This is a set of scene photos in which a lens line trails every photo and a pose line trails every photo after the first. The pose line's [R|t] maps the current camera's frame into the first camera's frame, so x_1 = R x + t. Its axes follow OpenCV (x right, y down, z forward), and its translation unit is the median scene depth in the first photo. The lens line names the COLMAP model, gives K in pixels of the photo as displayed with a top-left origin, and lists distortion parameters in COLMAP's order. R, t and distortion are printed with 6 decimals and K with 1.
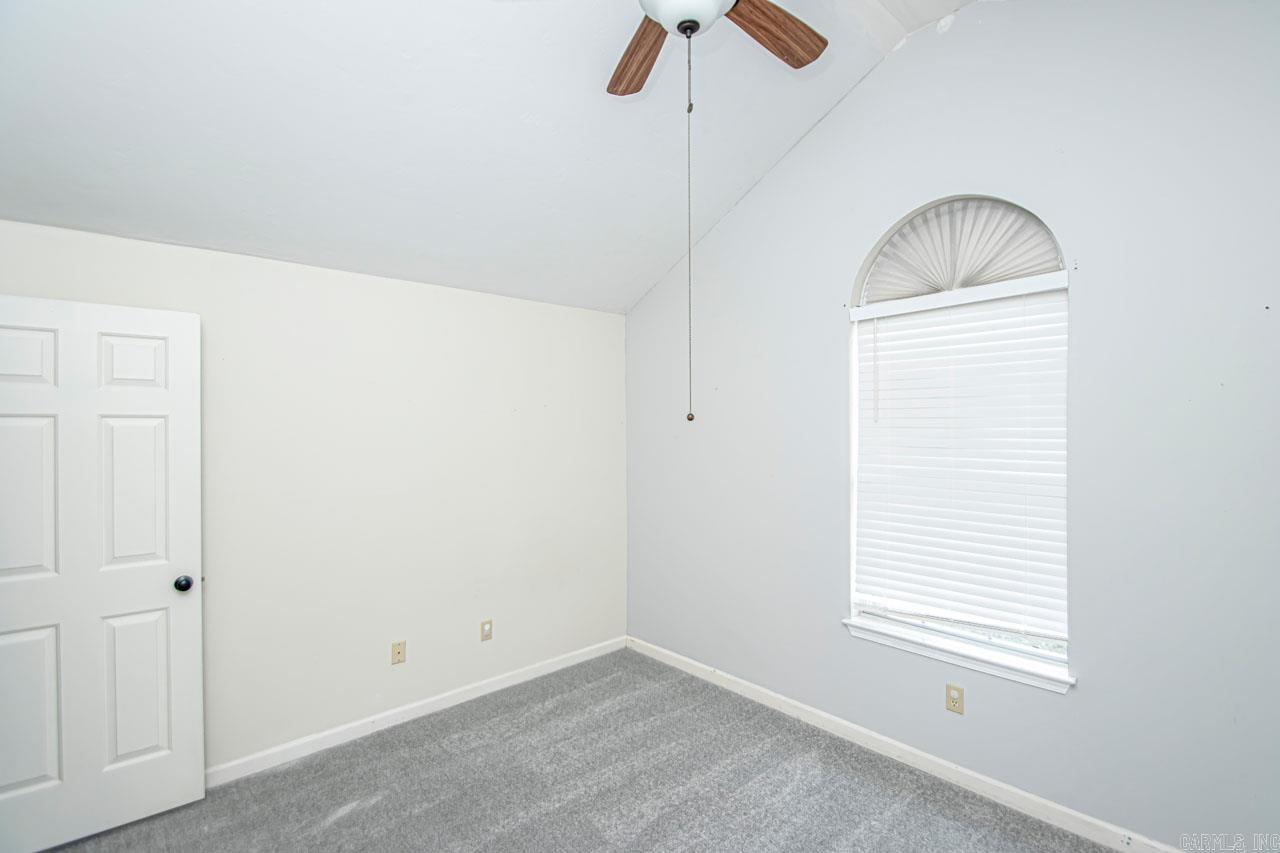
lens RADIAL K [[597.7, 0, 636.9], [0, 597.7, 425.3], [0, 0, 1]] dist [-0.003128, -0.001560]
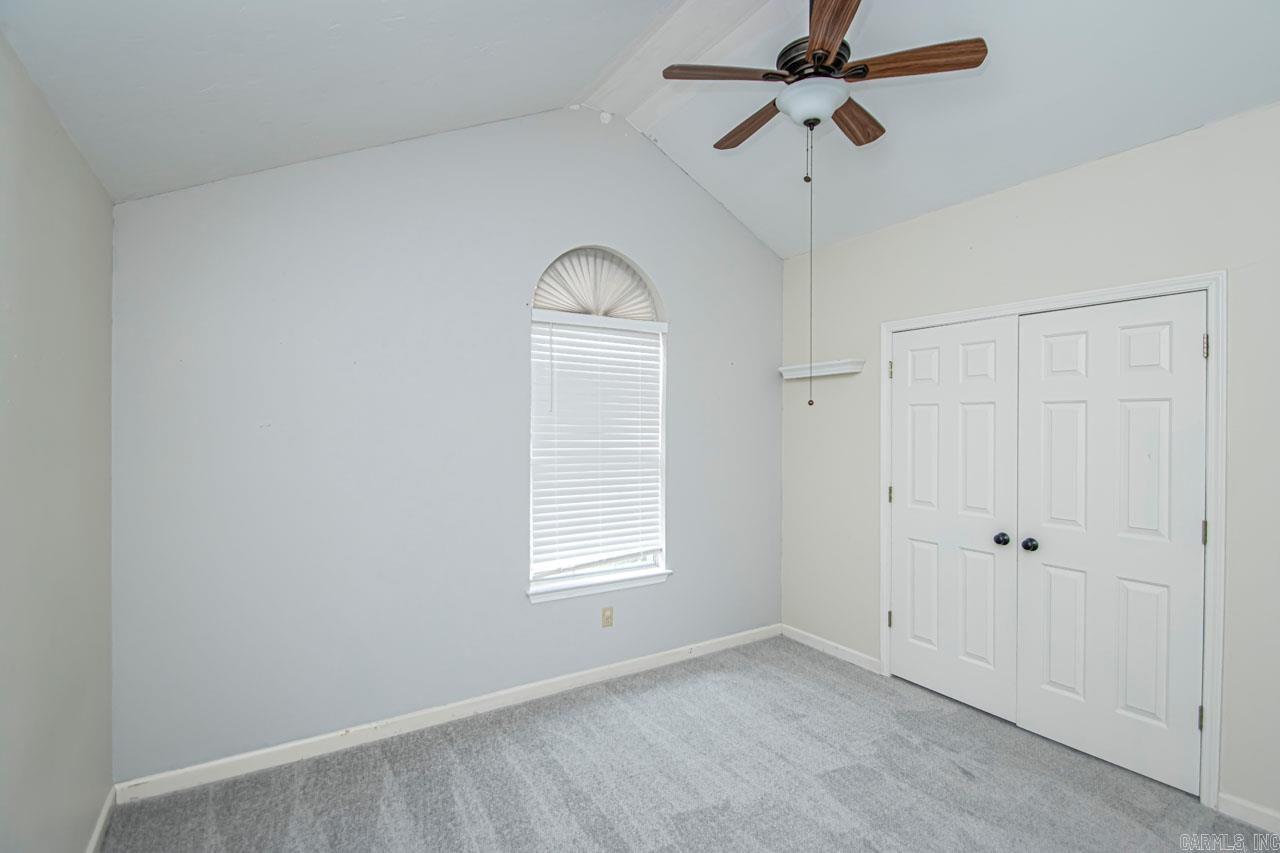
lens RADIAL K [[597.7, 0, 638.4], [0, 597.7, 434.4], [0, 0, 1]] dist [-0.003128, -0.001560]
pose [[0.121758, 0.002641, 0.992556, -0.763459], [-0.011945, 0.999928, -0.001195, 0.038748], [-0.992488, -0.011711, 0.121781, 0.717170]]
